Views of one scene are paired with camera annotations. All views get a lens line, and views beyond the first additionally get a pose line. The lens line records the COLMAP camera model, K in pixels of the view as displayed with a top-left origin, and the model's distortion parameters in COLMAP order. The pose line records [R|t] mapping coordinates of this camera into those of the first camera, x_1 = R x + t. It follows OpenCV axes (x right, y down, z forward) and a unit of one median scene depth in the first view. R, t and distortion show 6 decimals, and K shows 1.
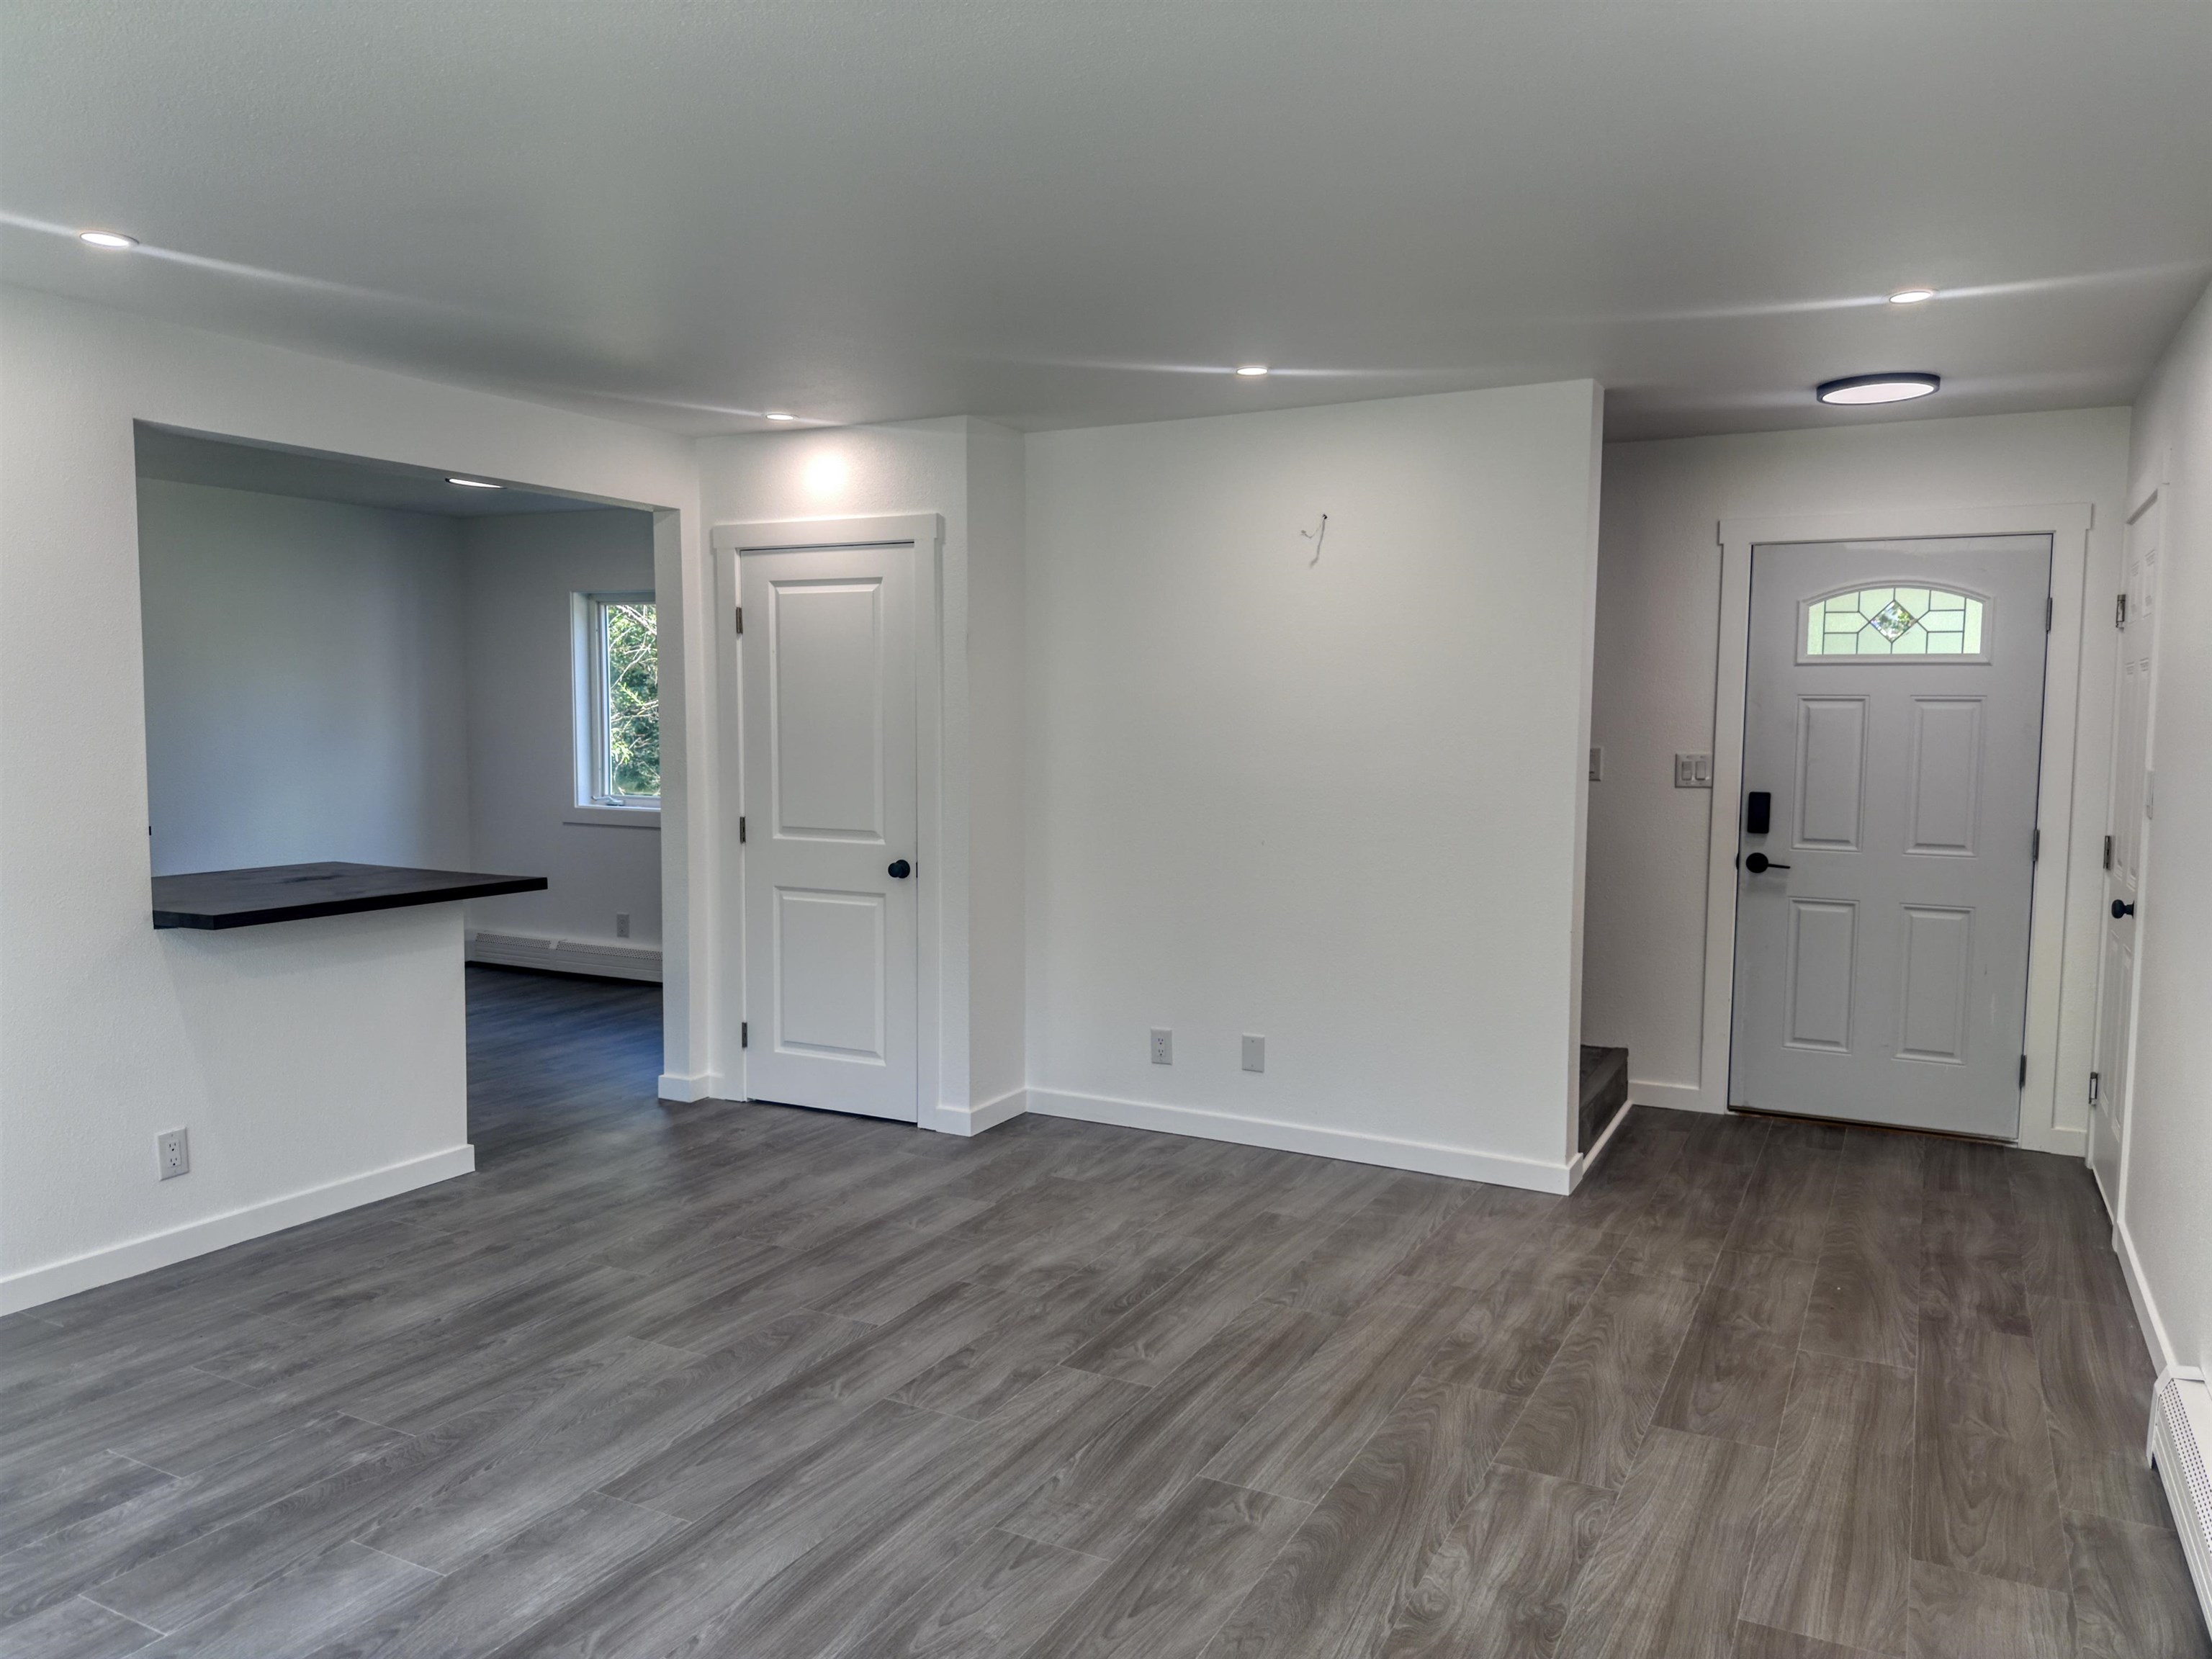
lens RADIAL K [[1578.9, 0, 1109.3], [0, 1578.9, 832.6], [0, 0, 1]] dist [0.044355, -0.053726]
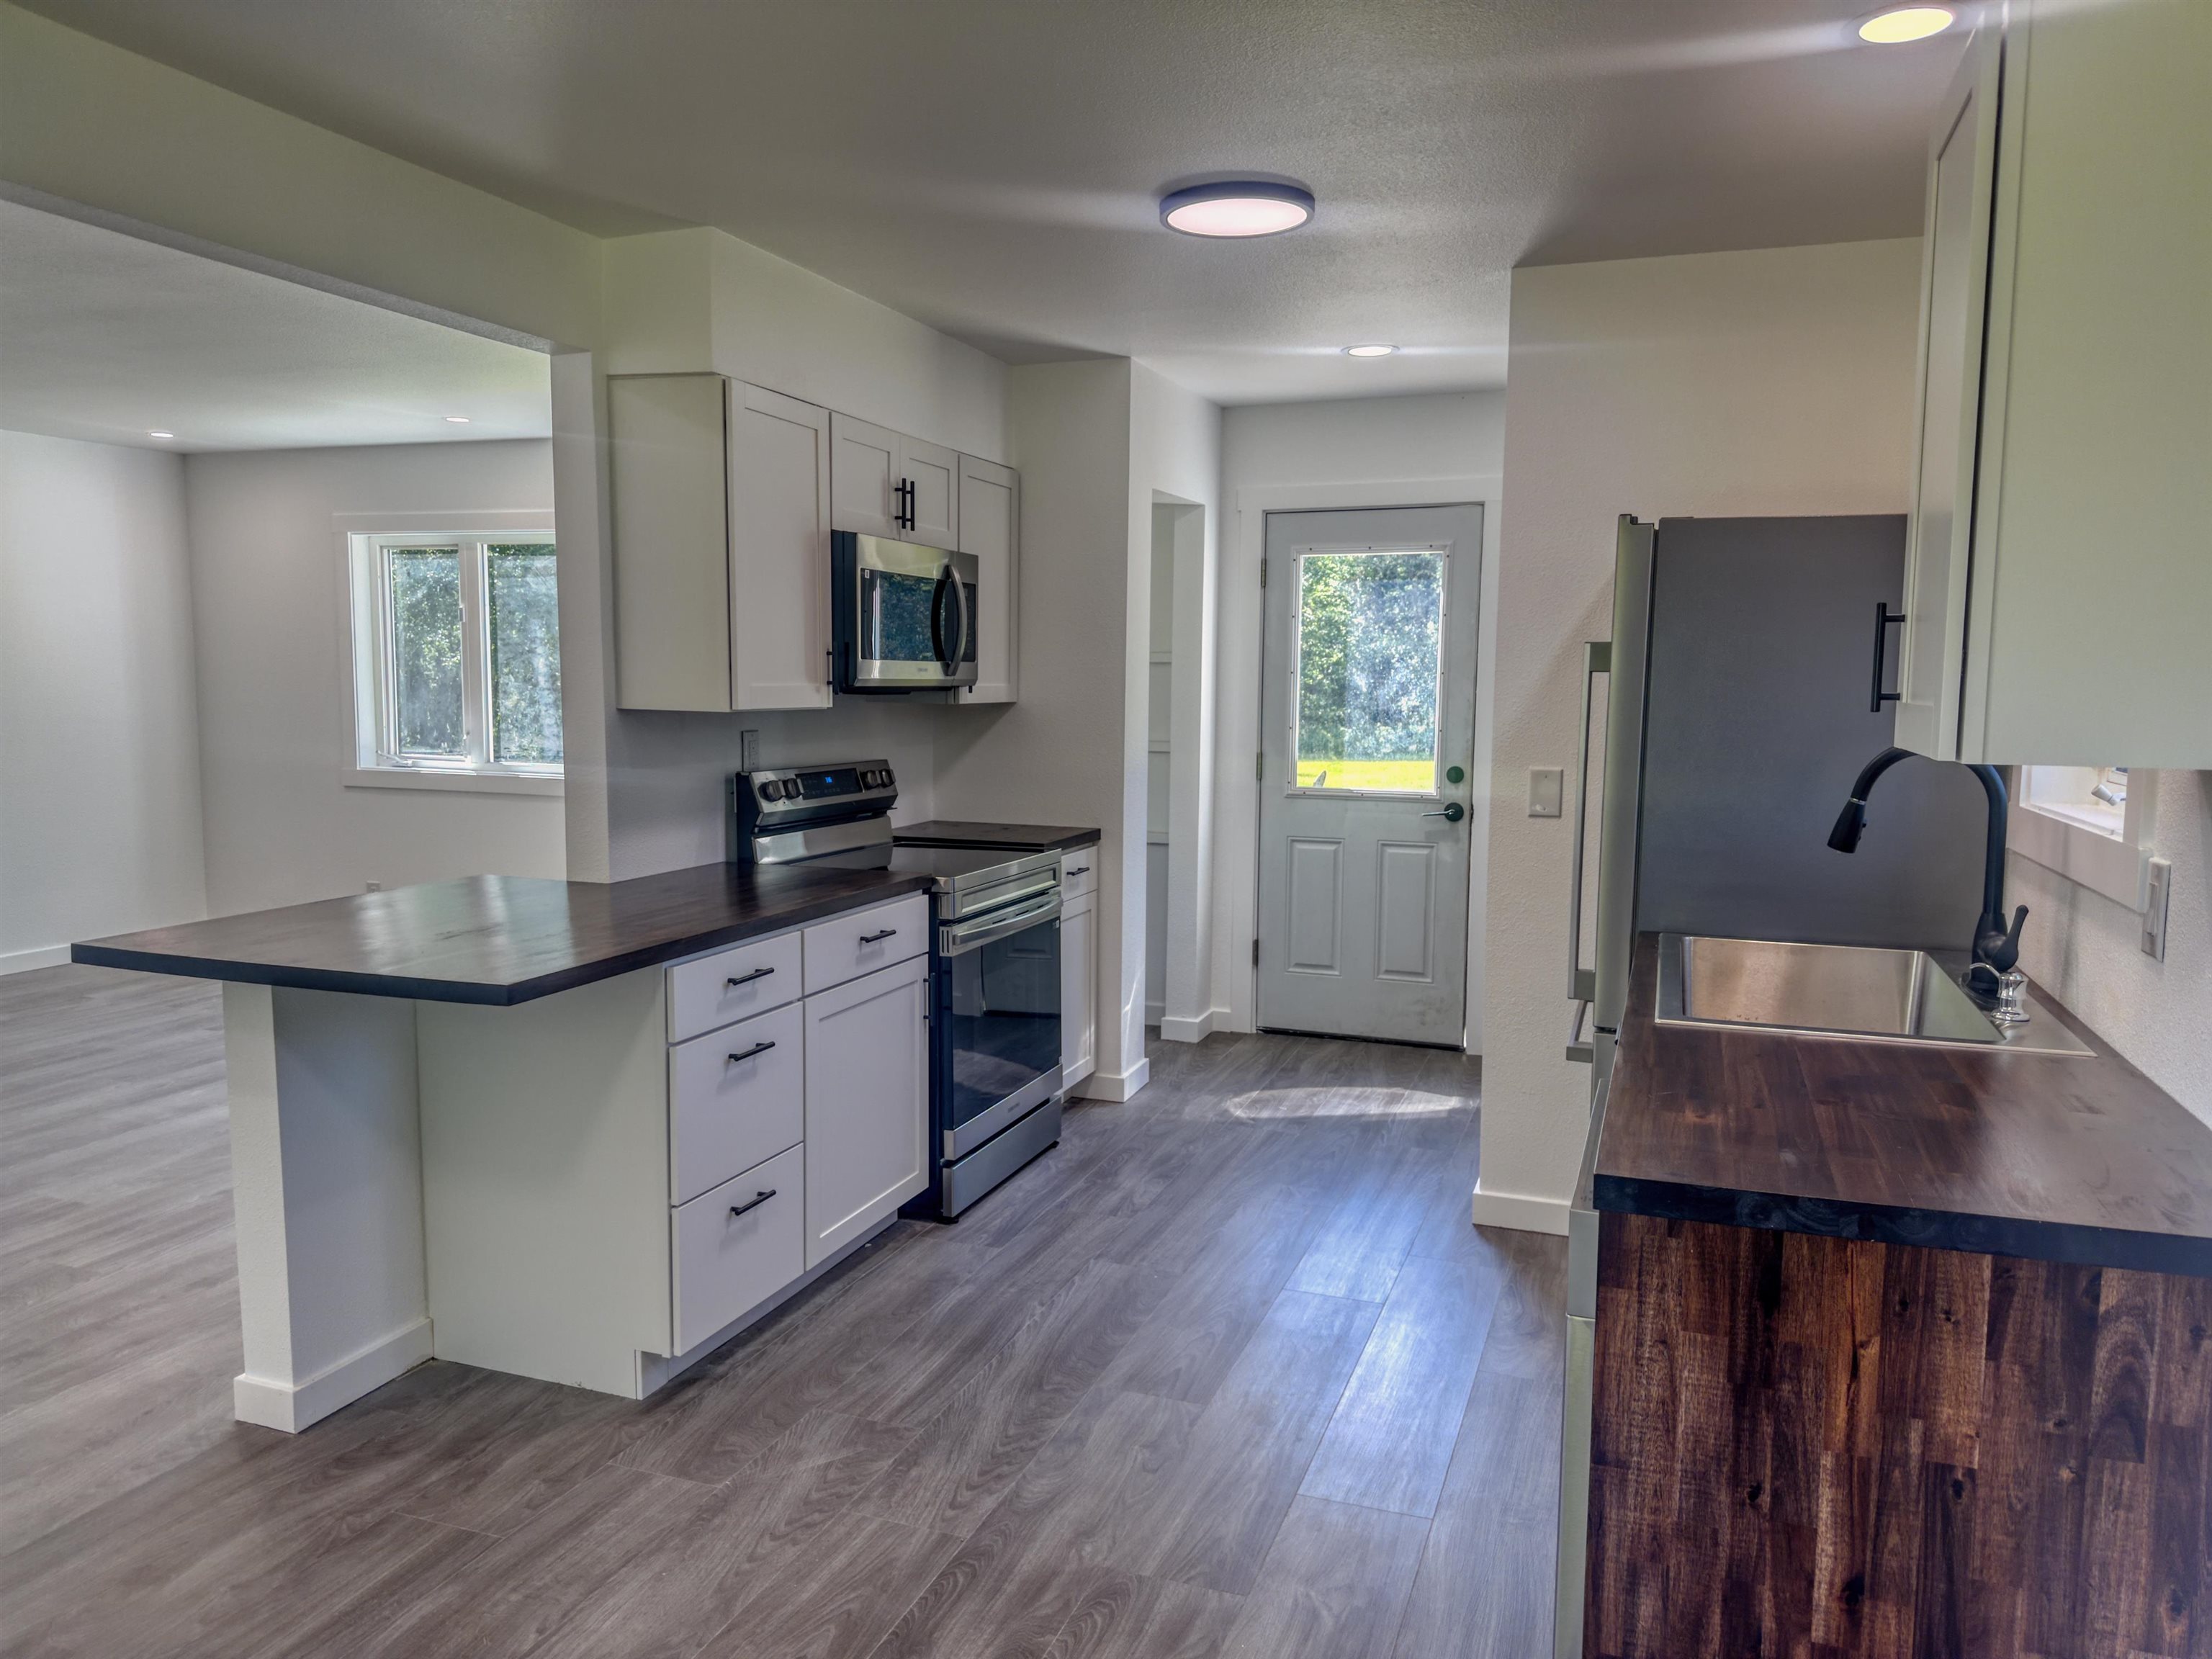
lens RADIAL K [[1578.9, 0, 1117.0], [0, 1578.9, 826.2], [0, 0, 1]] dist [0.044355, -0.053726]
pose [[-0.988941, 0.002738, -0.148281, -0.853001], [-0.023482, 0.984326, 0.174788, -0.165318], [0.146436, 0.176337, -0.973377, 2.139418]]
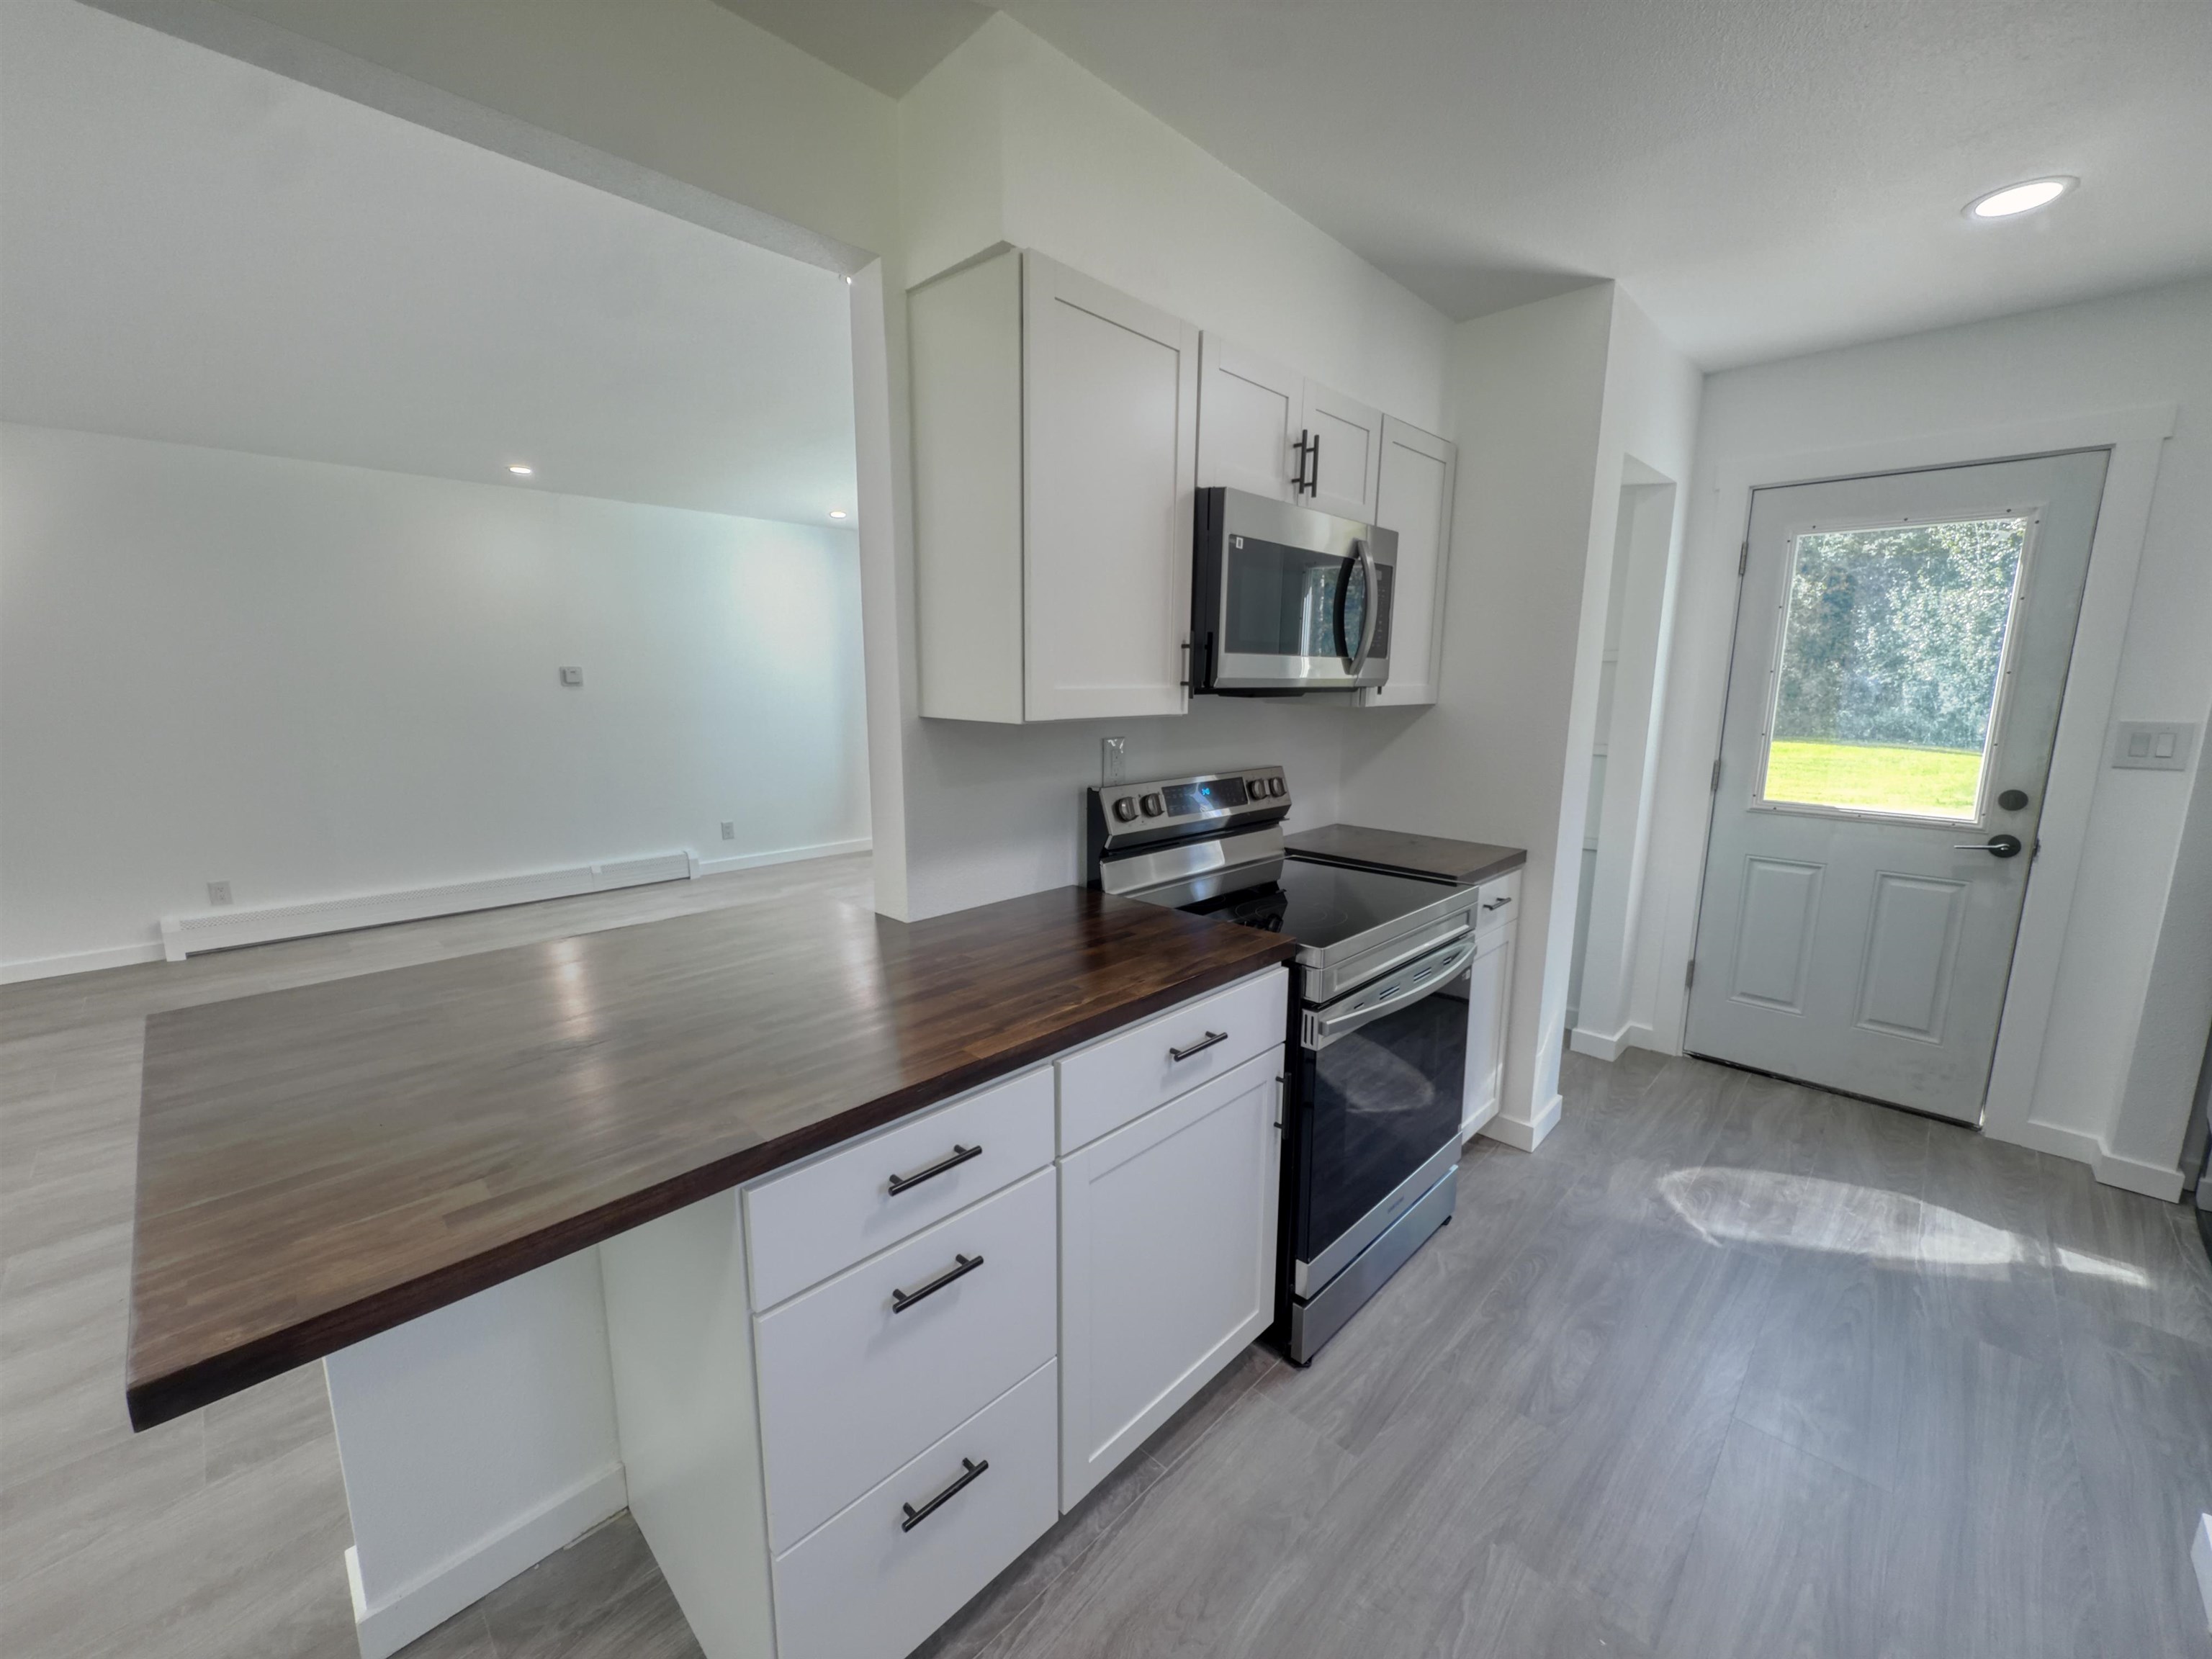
lens RADIAL K [[887.9, 0, 1112.1], [0, 887.9, 821.7], [0, 0, 1]] dist [-0.000273, 0.001199]
pose [[-0.963831, -0.055978, 0.260568, -0.911485], [0.010098, 0.969322, 0.245588, -0.114811], [-0.266322, 0.239337, -0.933697, 1.522384]]
